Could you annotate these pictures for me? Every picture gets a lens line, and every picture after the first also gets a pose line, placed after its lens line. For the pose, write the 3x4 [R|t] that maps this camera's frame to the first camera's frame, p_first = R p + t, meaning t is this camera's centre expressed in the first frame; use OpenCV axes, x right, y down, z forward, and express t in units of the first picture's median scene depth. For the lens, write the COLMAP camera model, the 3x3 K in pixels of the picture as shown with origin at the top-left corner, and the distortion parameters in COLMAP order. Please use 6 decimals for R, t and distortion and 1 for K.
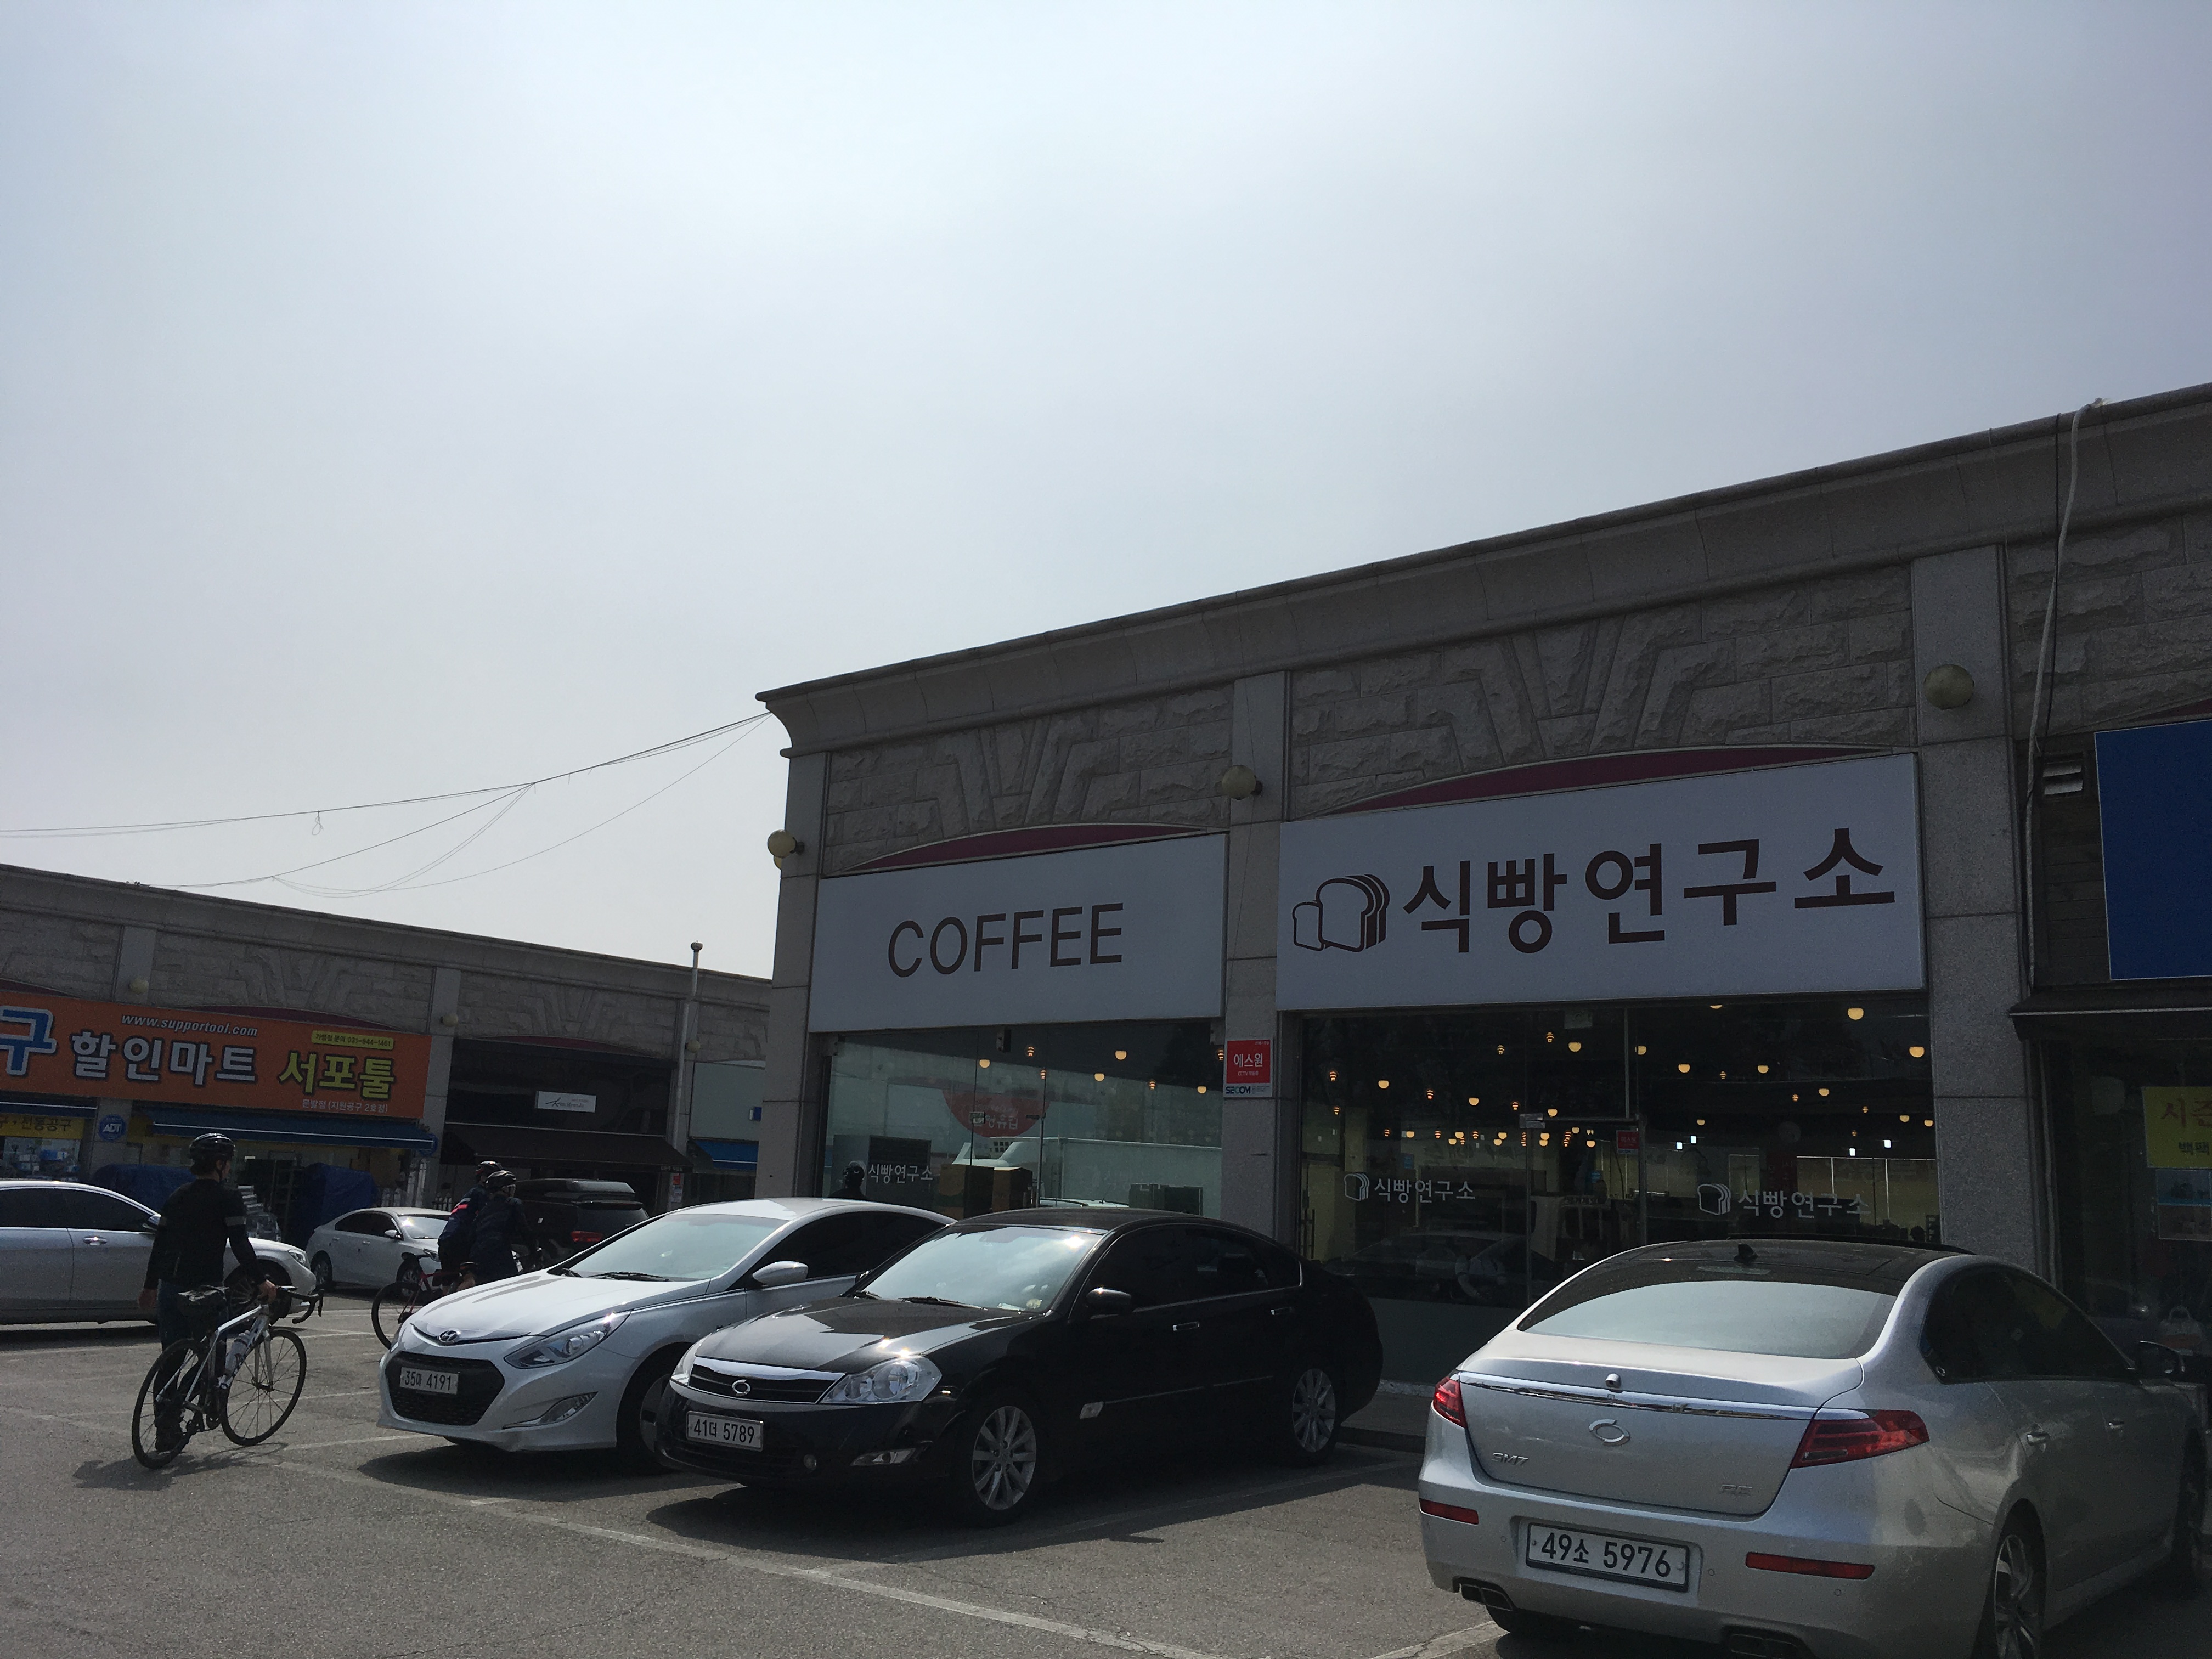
lens RADIAL K [[1915.3, 0, 1106.0], [0, 1915.3, 829.5], [0, 0, 1]] dist [0.065817, -0.124002]
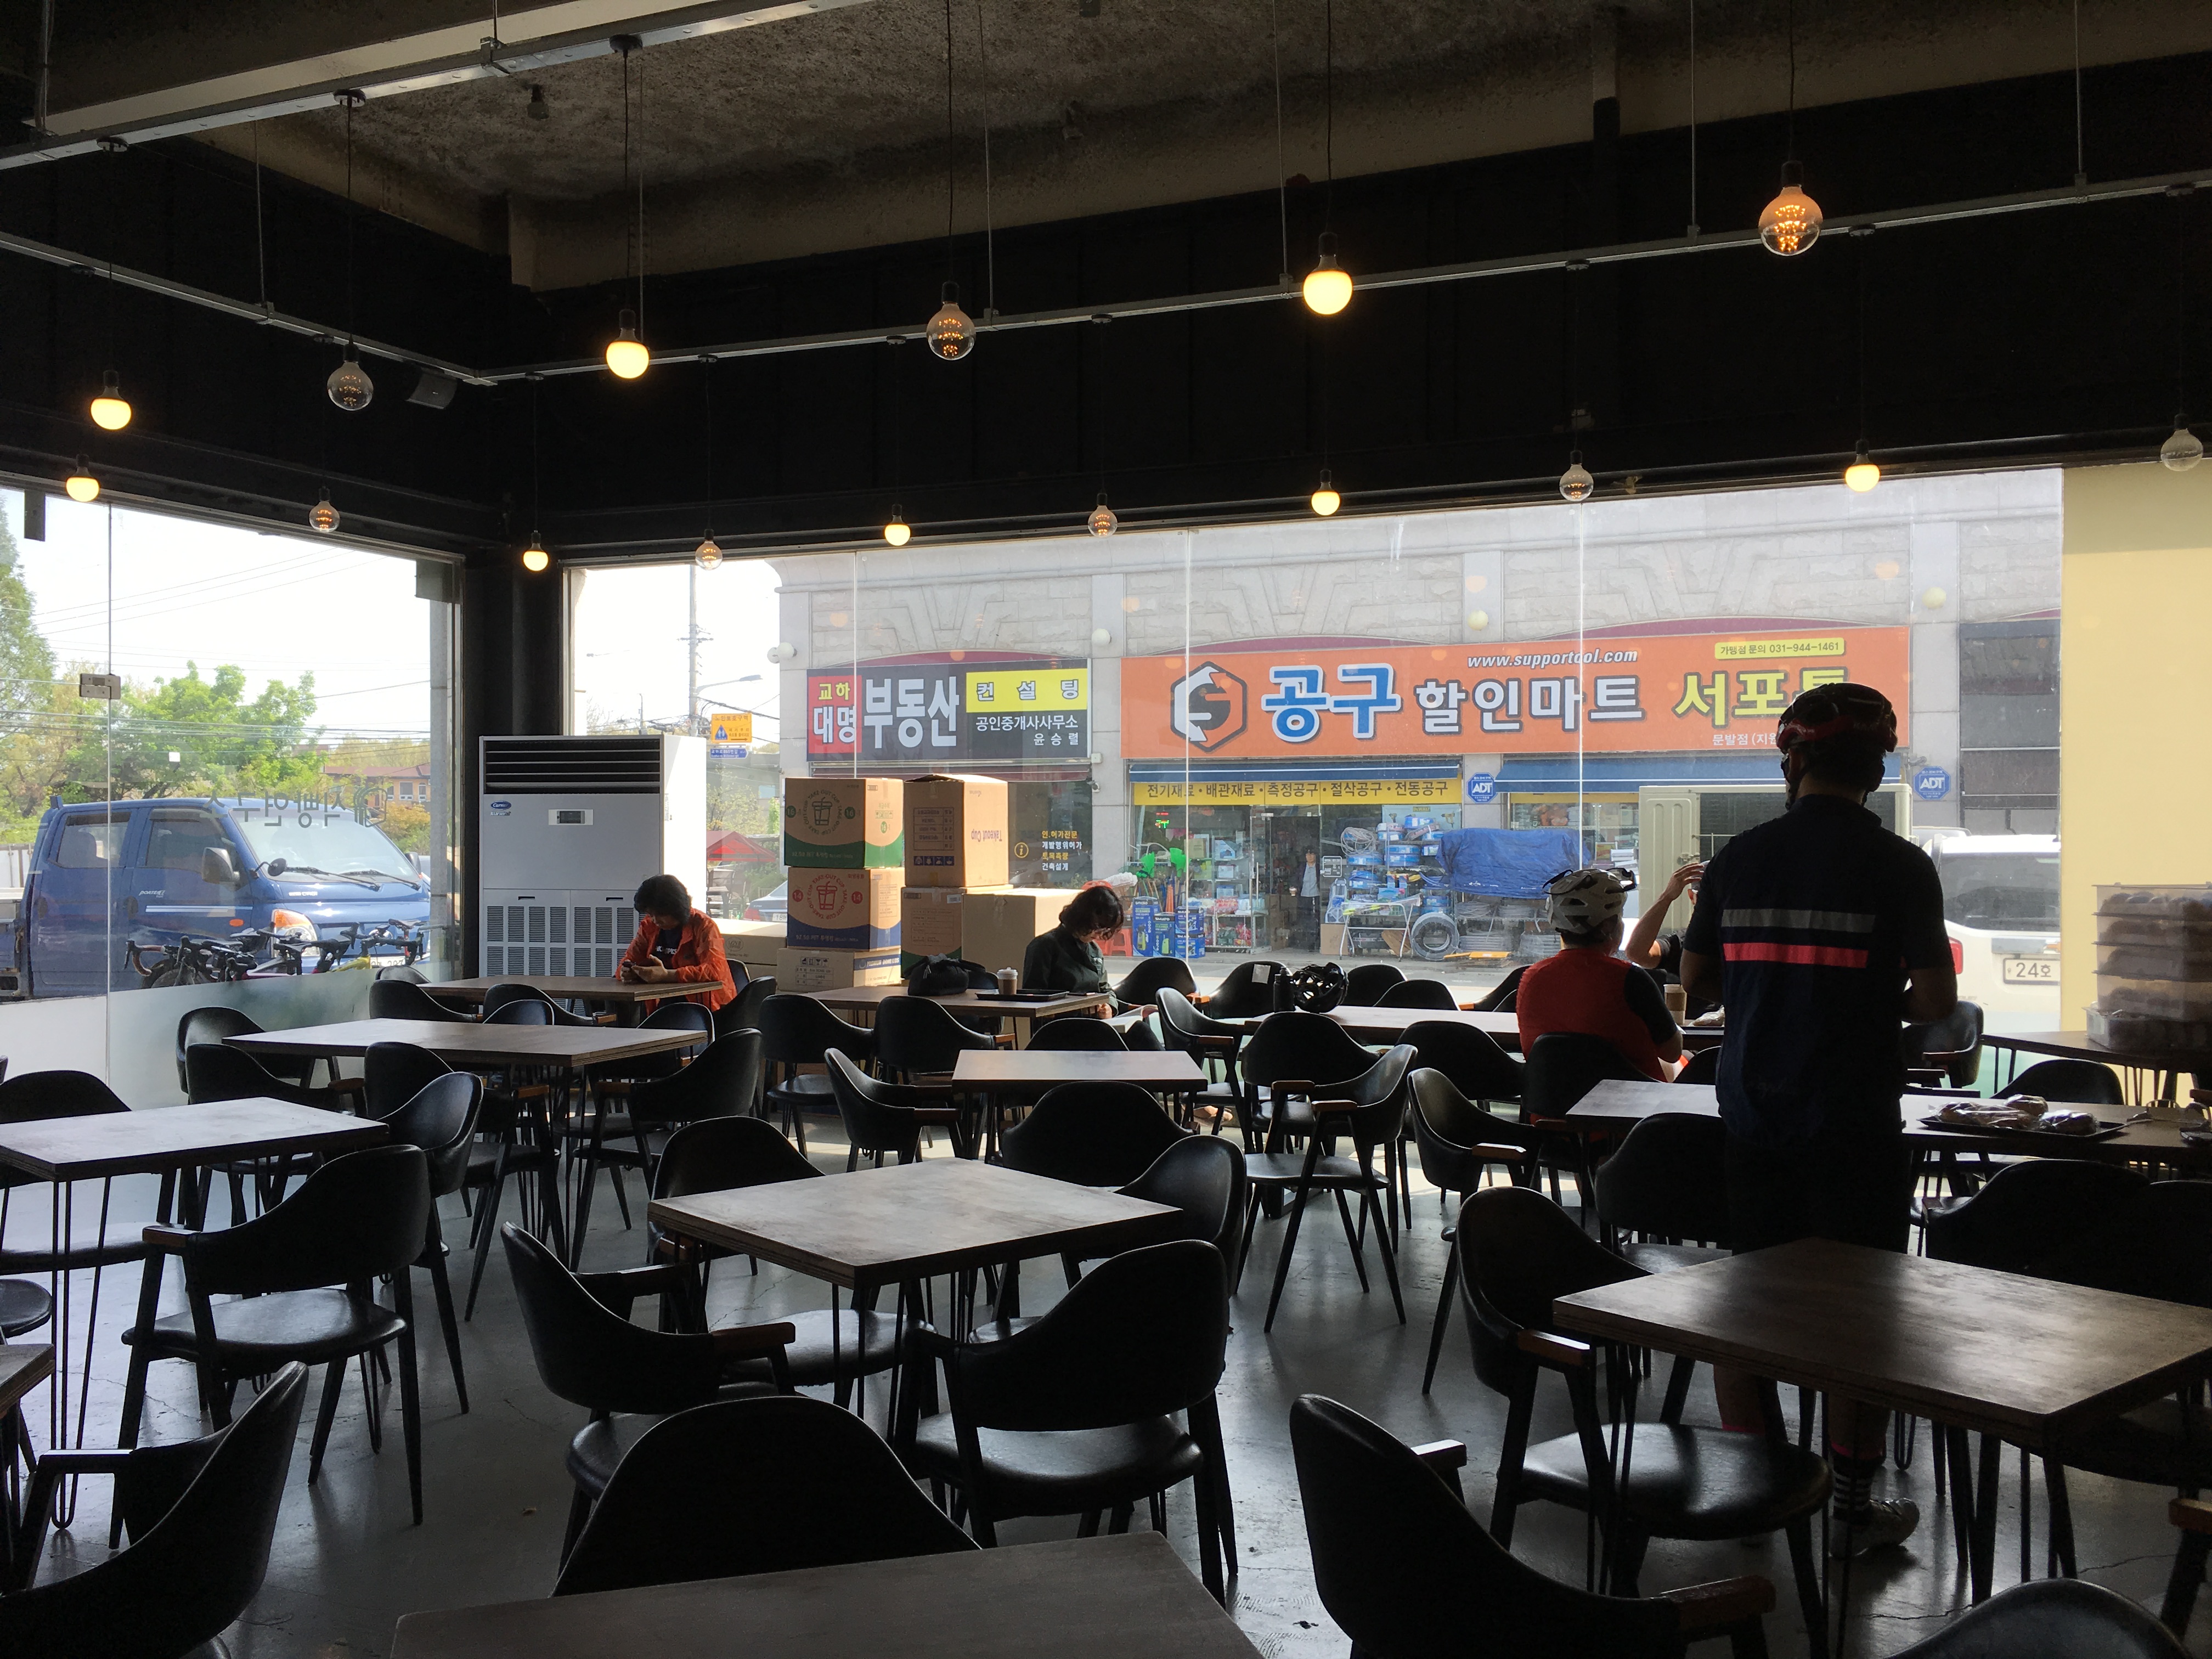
lens RADIAL K [[1915.3, 0, 1106.0], [0, 1915.3, 829.5], [0, 0, 1]] dist [0.065817, -0.124002]
pose [[0.262028, -0.038216, -0.964303, 0.276955], [0.197447, 0.980202, 0.014806, 0.132340], [0.944646, -0.194278, 0.264385, 0.638209]]
